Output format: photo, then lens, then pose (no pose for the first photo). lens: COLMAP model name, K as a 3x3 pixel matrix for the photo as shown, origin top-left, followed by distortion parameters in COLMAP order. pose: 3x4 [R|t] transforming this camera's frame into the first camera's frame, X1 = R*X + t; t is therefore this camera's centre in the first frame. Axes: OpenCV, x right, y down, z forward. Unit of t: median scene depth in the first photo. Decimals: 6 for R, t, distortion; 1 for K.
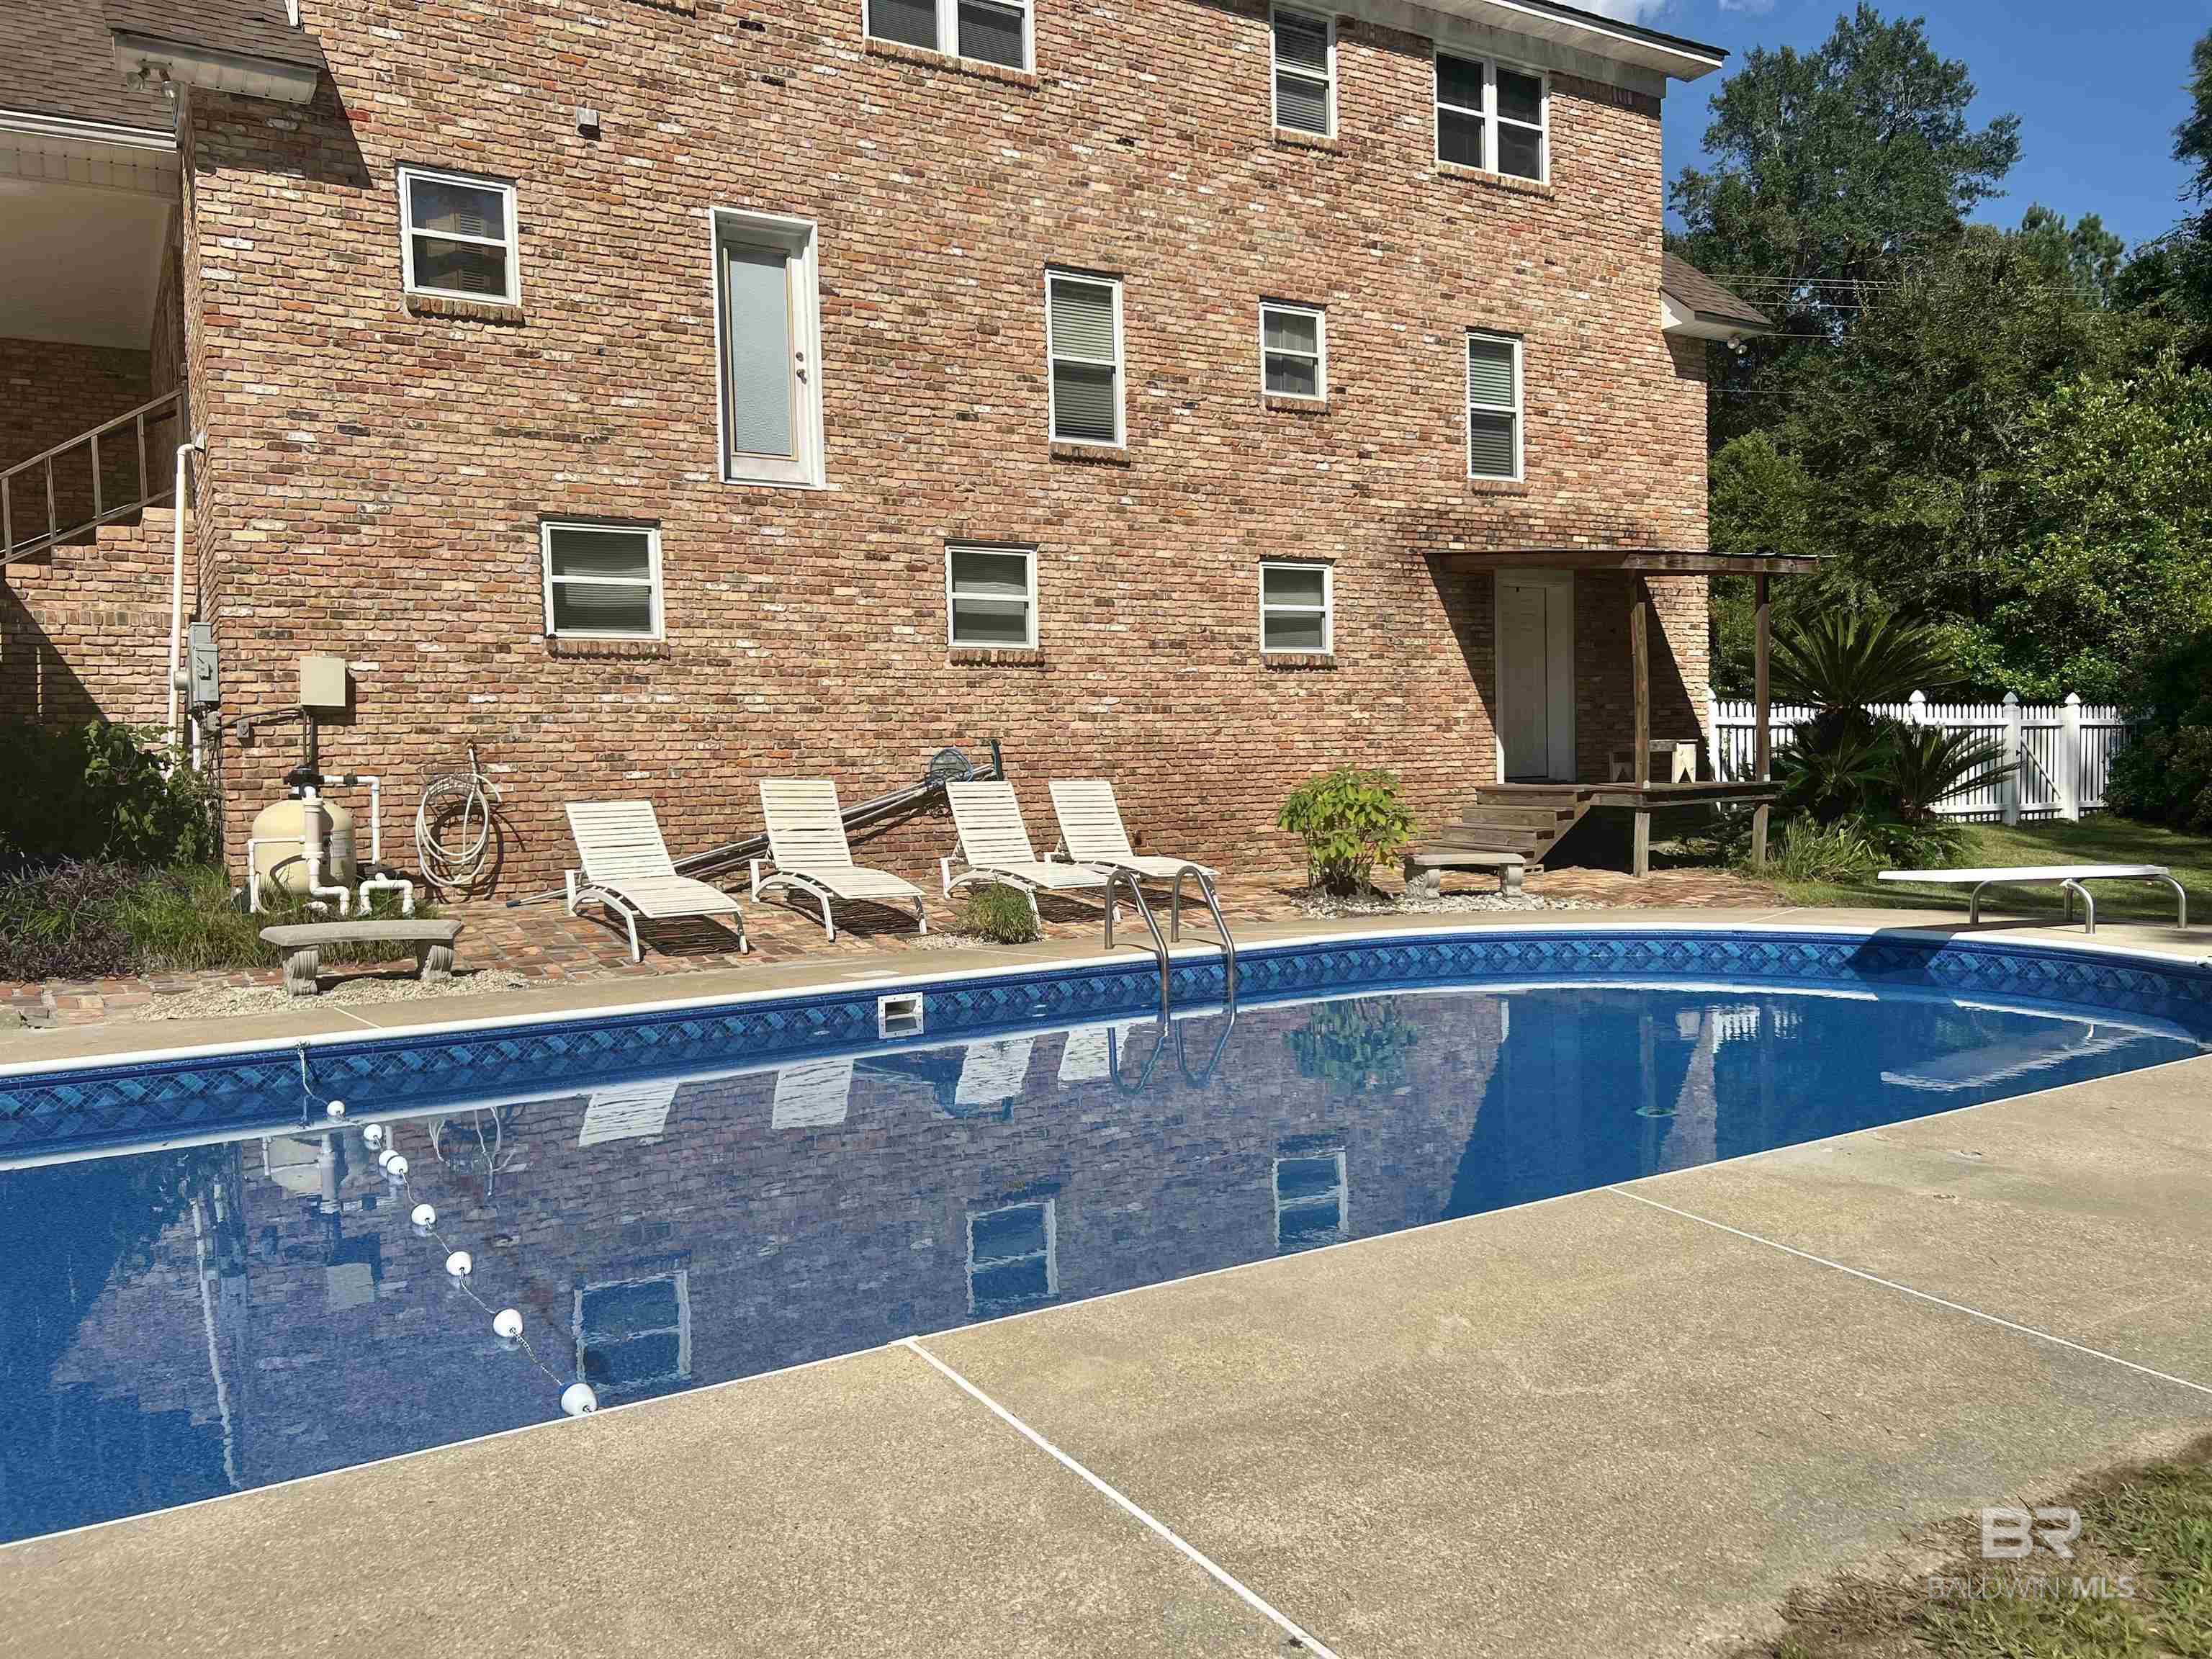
lens RADIAL K [[1698.5, 0, 1106.0], [0, 1698.5, 829.5], [0, 0, 1]] dist [0.018835, 0.003716]
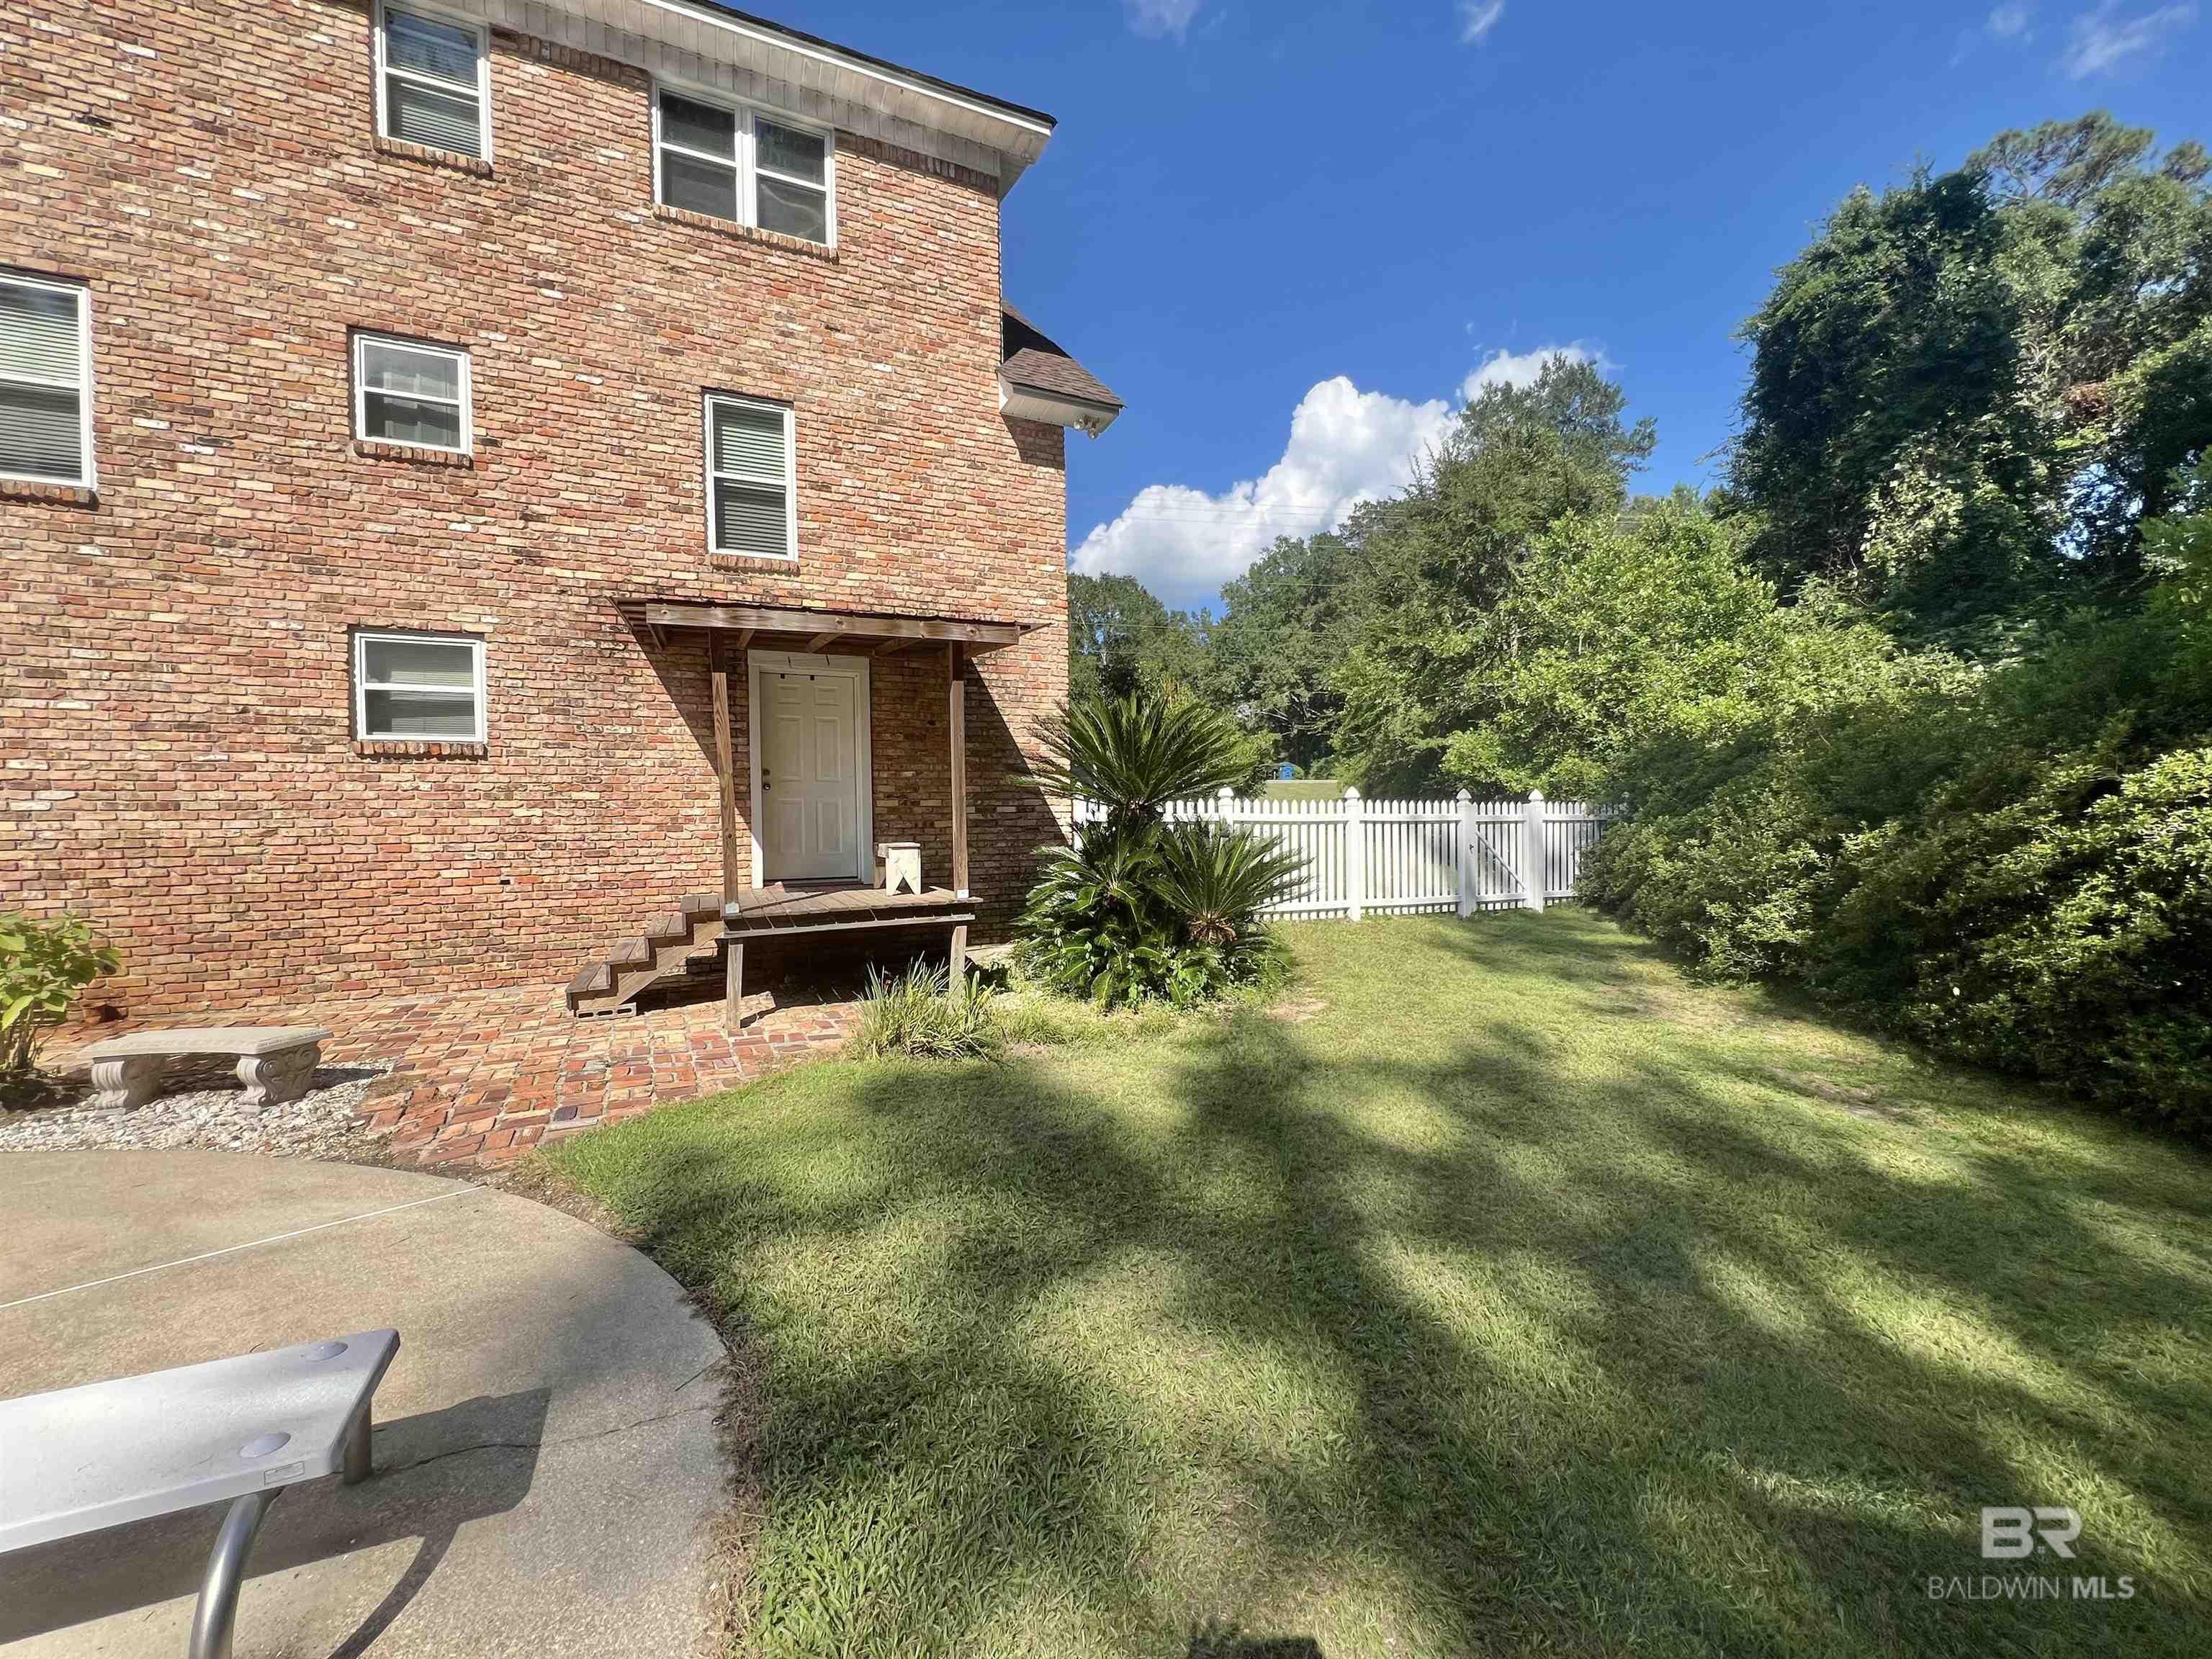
lens RADIAL K [[888.6, 0, 1112.2], [0, 888.6, 835.2], [0, 0, 1]] dist [-0.000944, -0.000078]
pose [[0.993470, 0.009600, -0.113693, 0.529072], [-0.012666, 0.999575, -0.026274, -0.049087], [0.113392, 0.027543, 0.993168, 0.607138]]
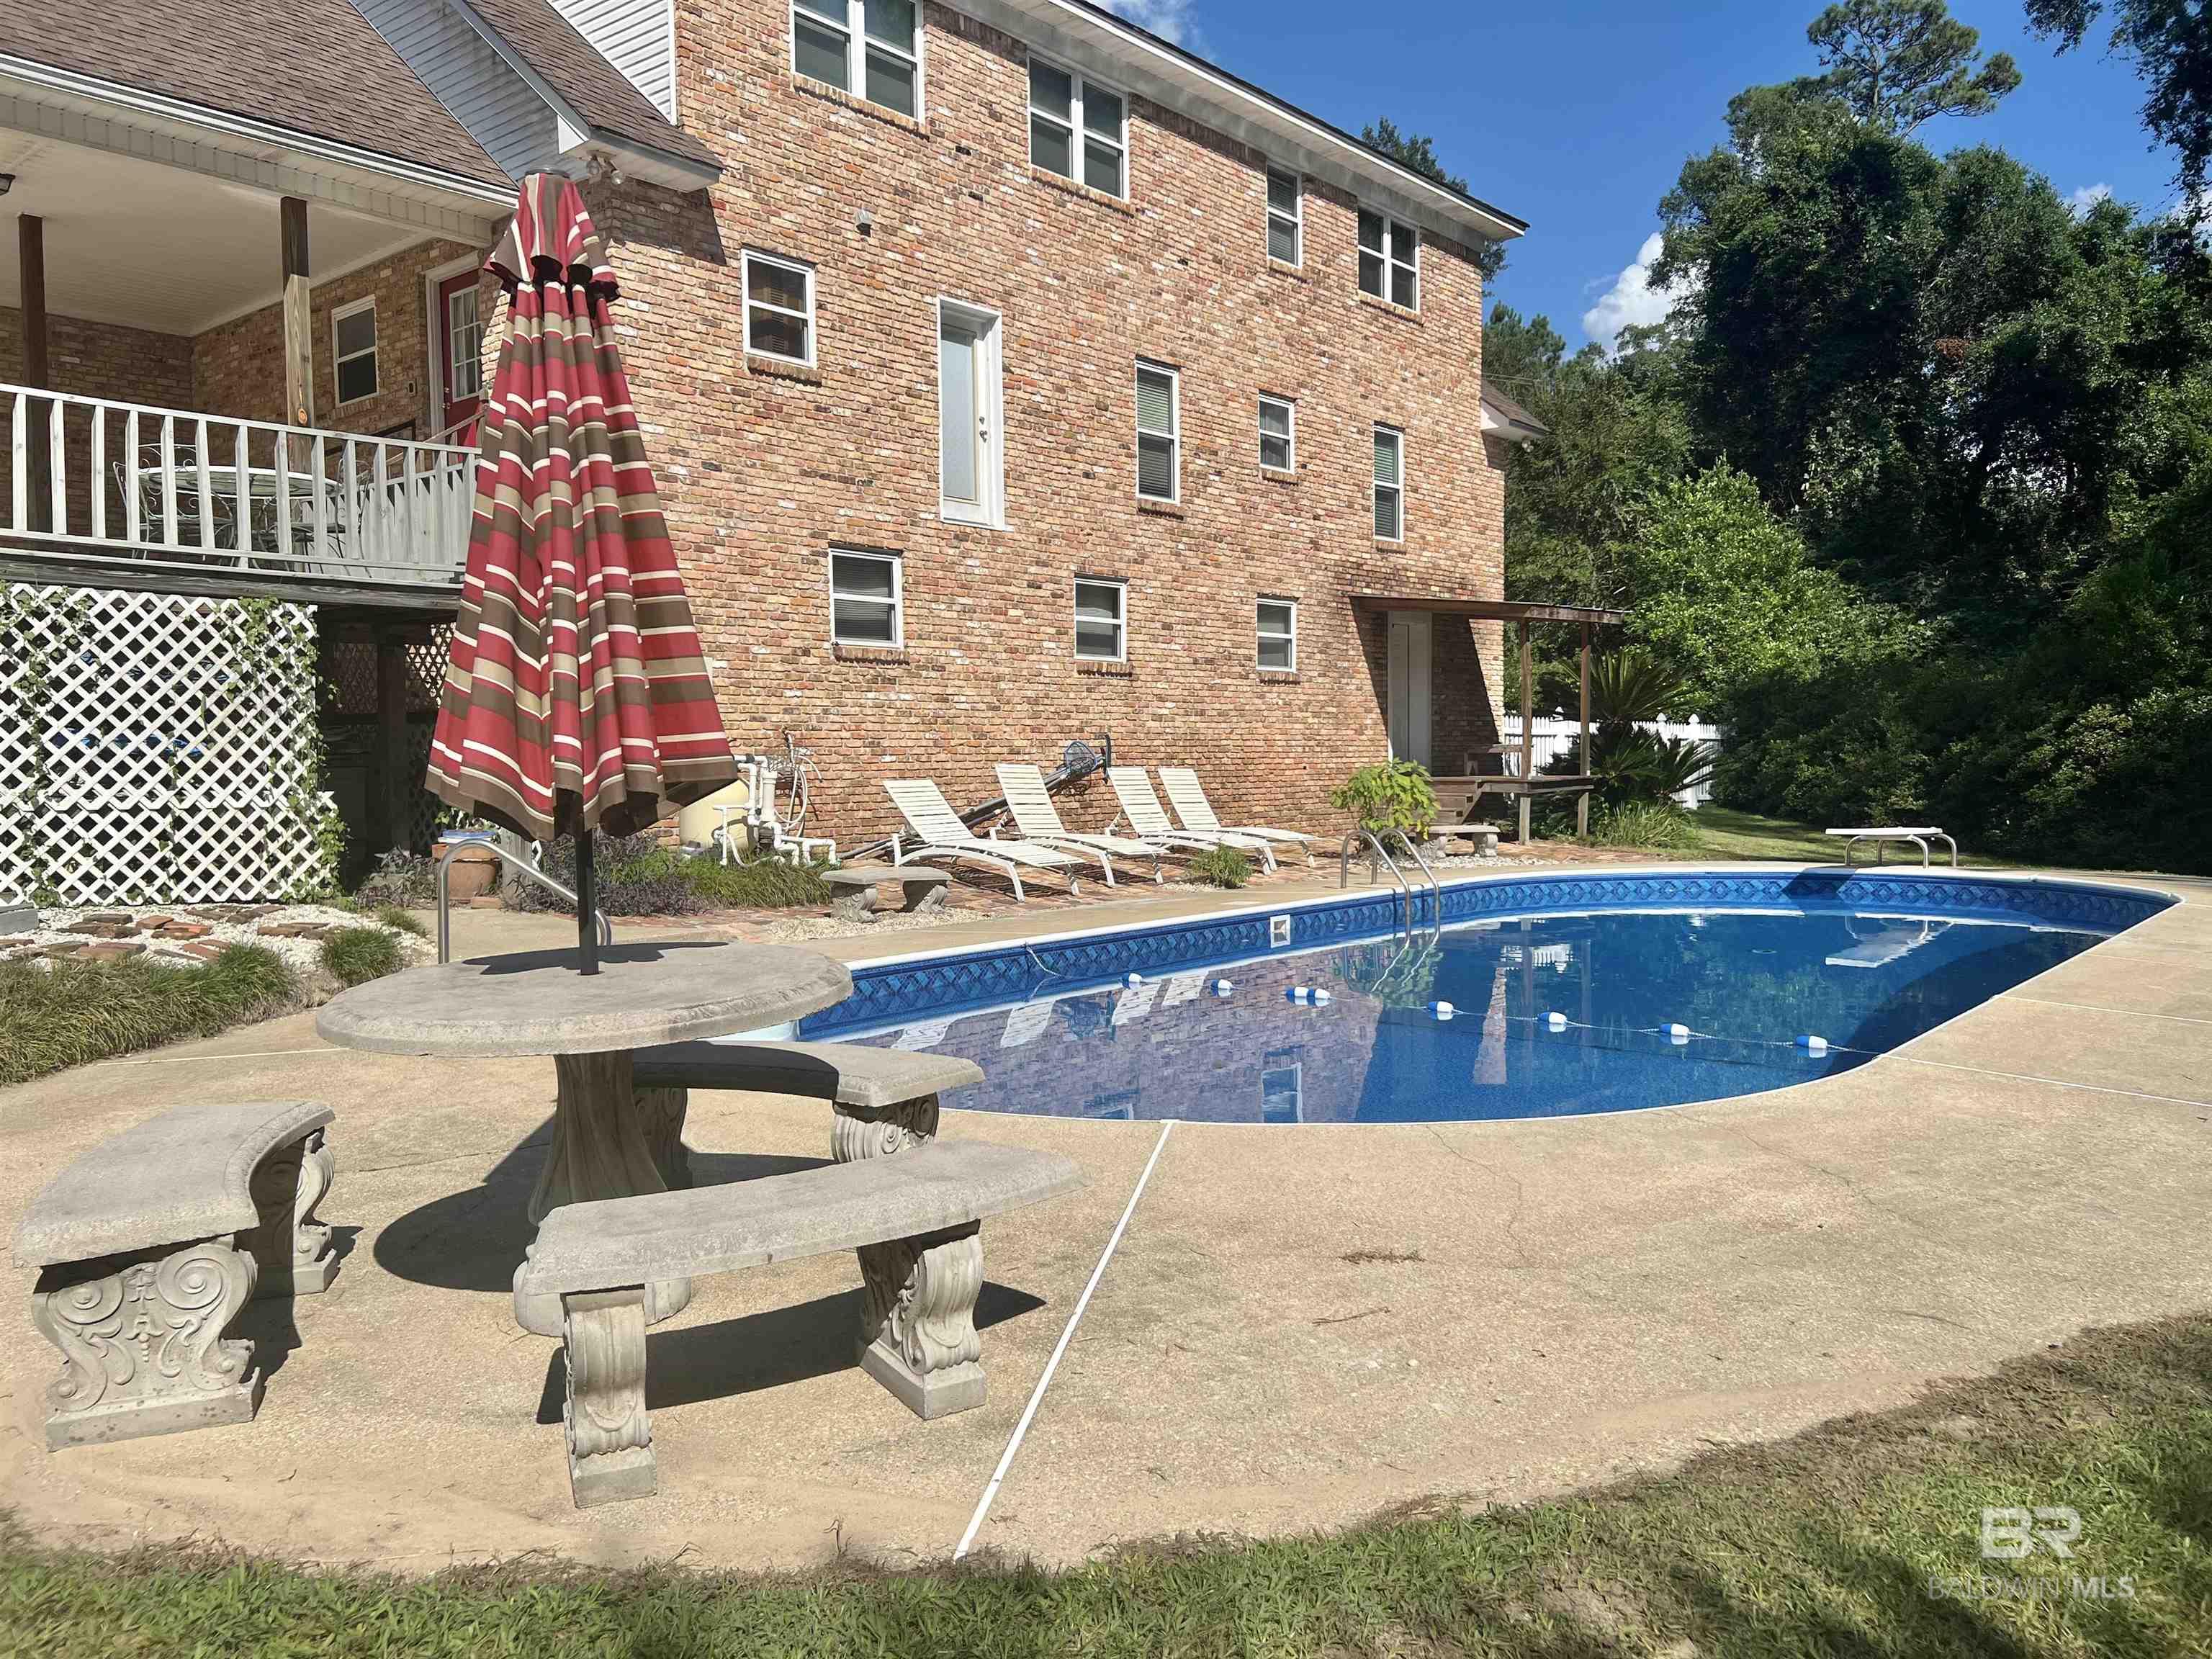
lens RADIAL K [[1684.2, 0, 1128.4], [0, 1684.2, 834.5], [0, 0, 1]] dist [0.031792, -0.008122]
pose [[0.945852, -0.001587, 0.324593, -0.412474], [0.001068, 0.999998, 0.001777, 0.016551], [-0.324595, -0.001334, 0.945852, -0.161241]]
